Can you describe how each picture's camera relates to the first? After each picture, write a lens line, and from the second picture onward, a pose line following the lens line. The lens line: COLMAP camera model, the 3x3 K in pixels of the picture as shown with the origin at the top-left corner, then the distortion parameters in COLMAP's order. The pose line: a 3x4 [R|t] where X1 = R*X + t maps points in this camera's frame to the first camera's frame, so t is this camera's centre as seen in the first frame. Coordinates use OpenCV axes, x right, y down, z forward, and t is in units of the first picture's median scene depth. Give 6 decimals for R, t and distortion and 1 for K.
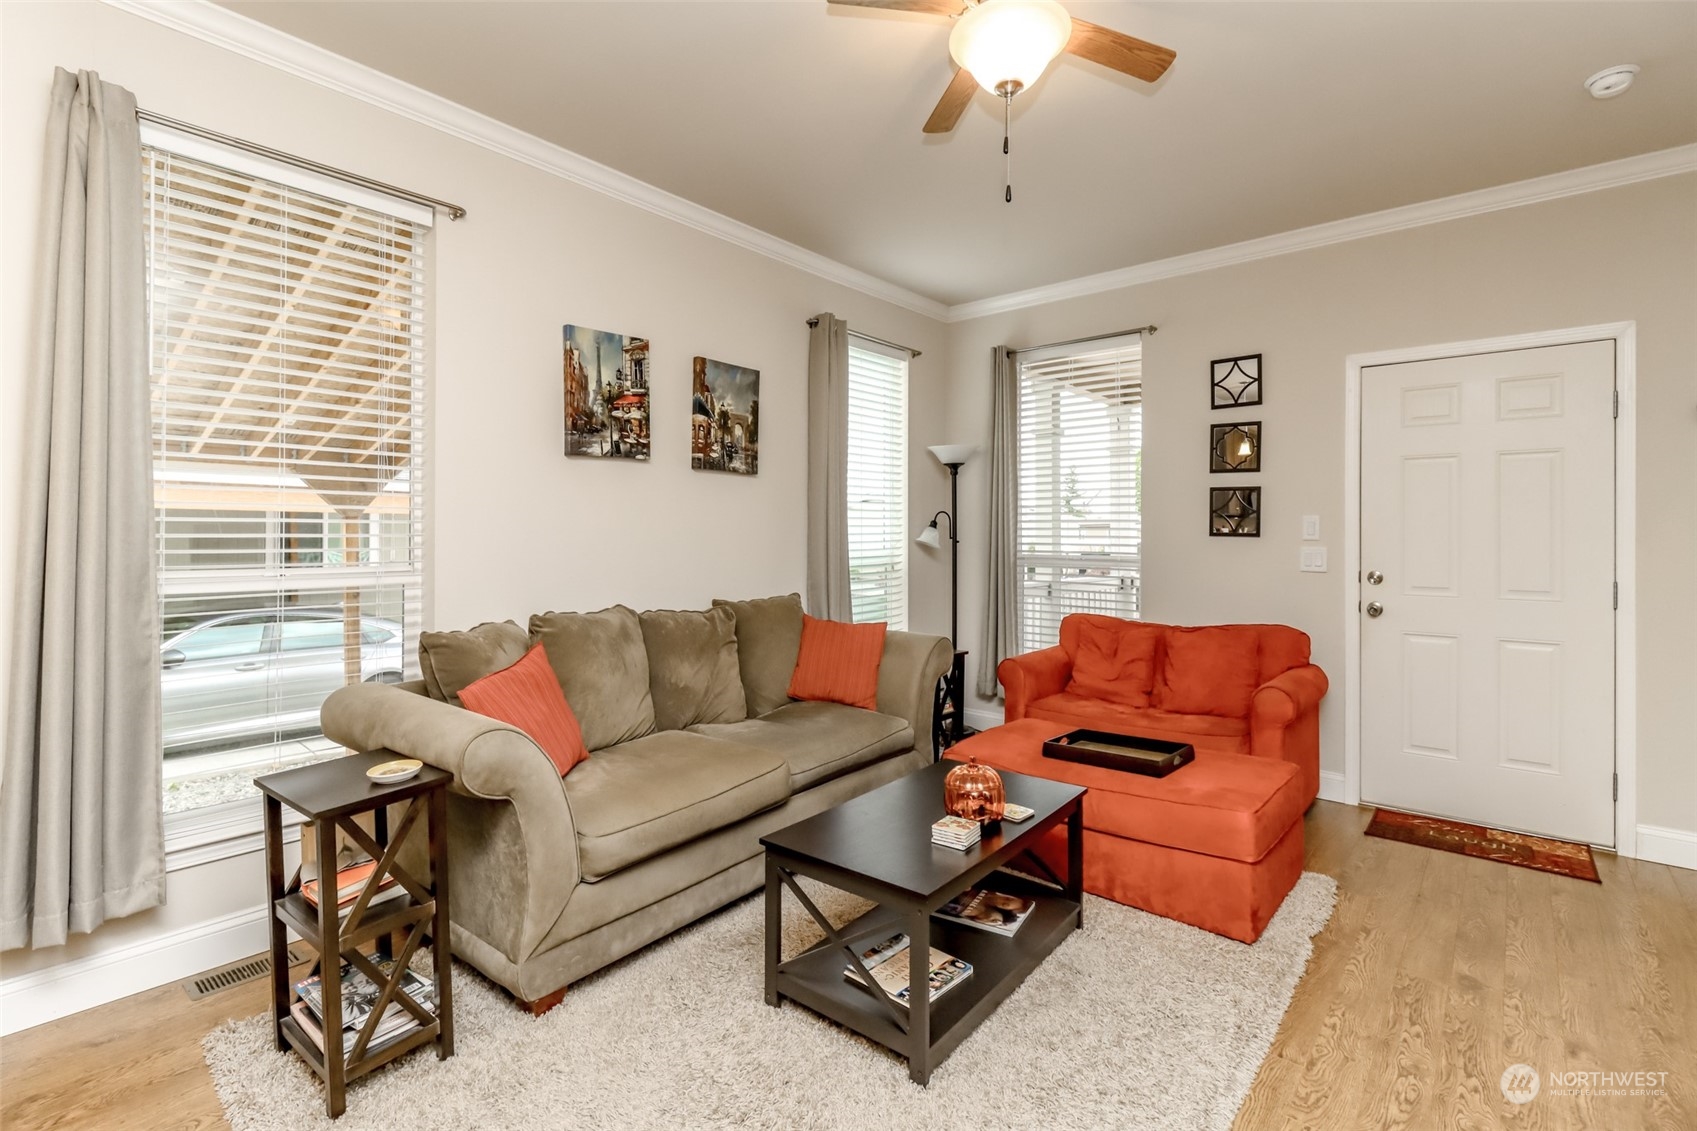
lens RADIAL K [[774.1, 0, 857.5], [0, 774.1, 530.9], [0, 0, 1]] dist [0.011023, -0.003657]
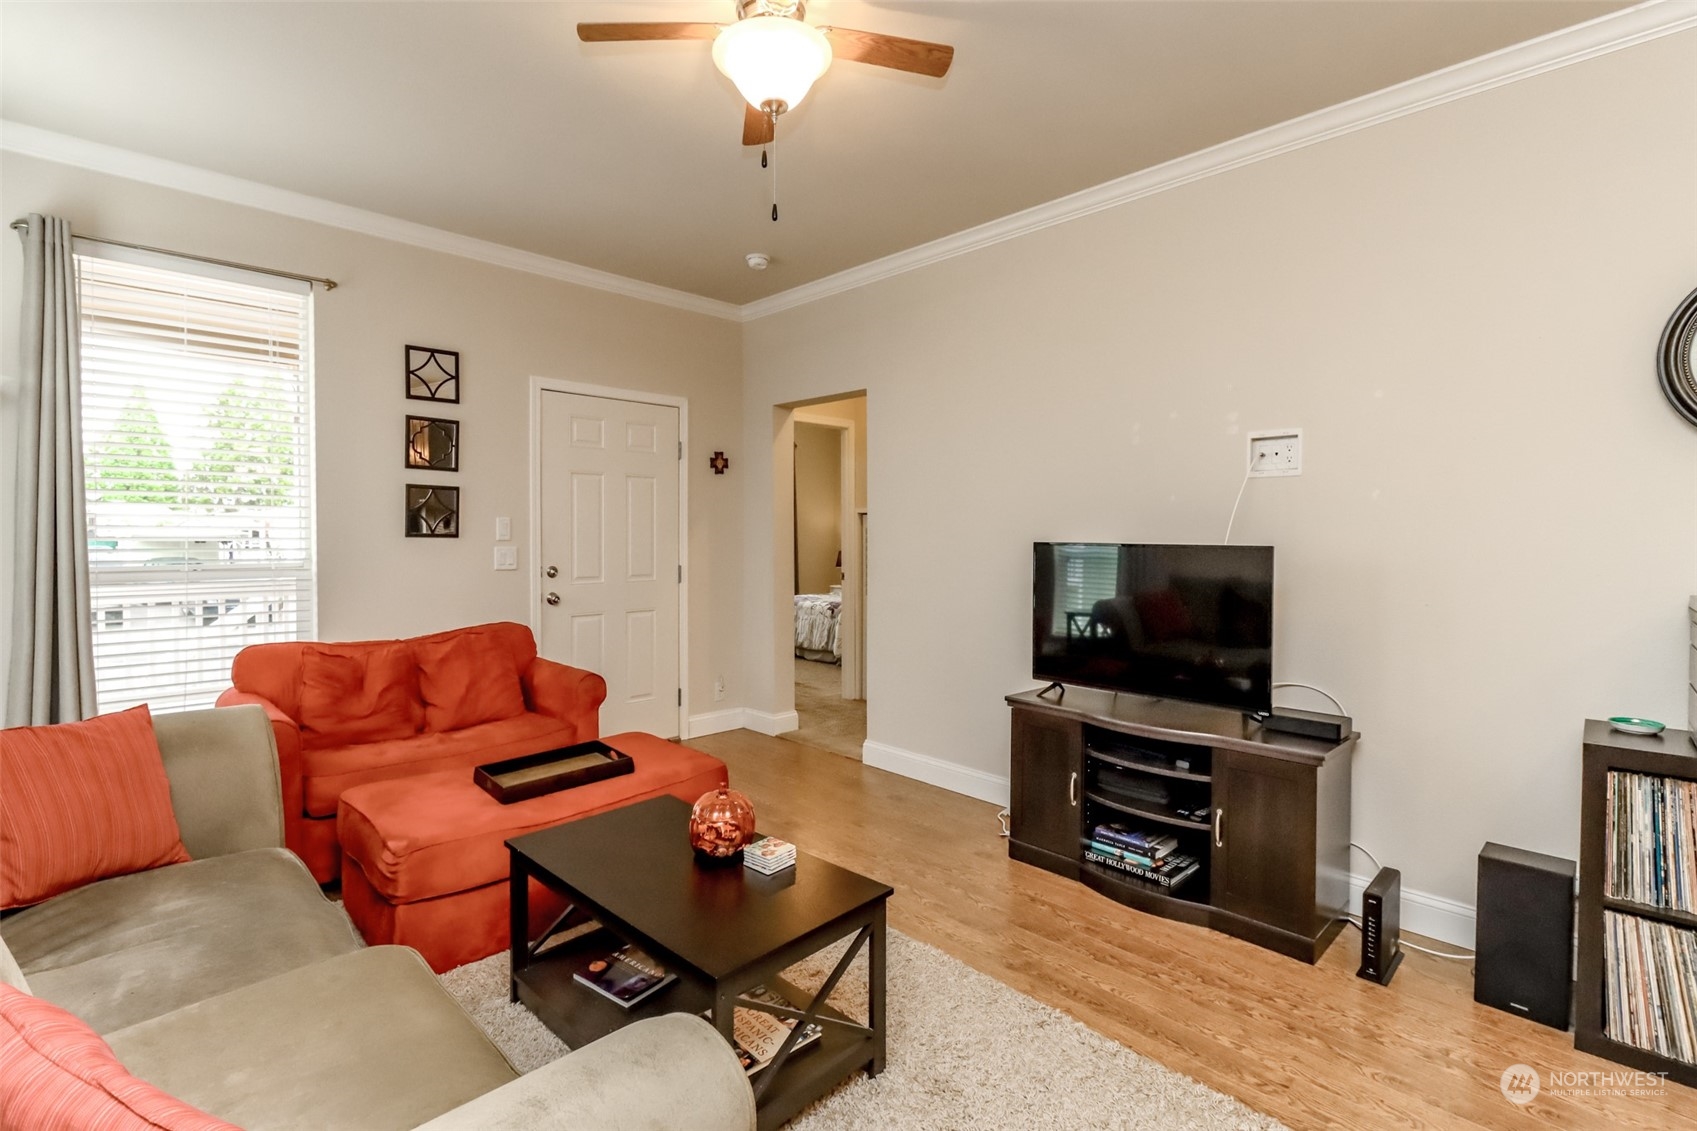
lens RADIAL K [[774.1, 0, 848.0], [0, 774.1, 539.8], [0, 0, 1]] dist [0.011023, -0.003657]
pose [[0.100325, -0.014067, 0.994855, -0.412646], [-0.007681, 0.999859, 0.014912, -0.008197], [-0.994925, -0.009137, 0.100203, 0.402742]]
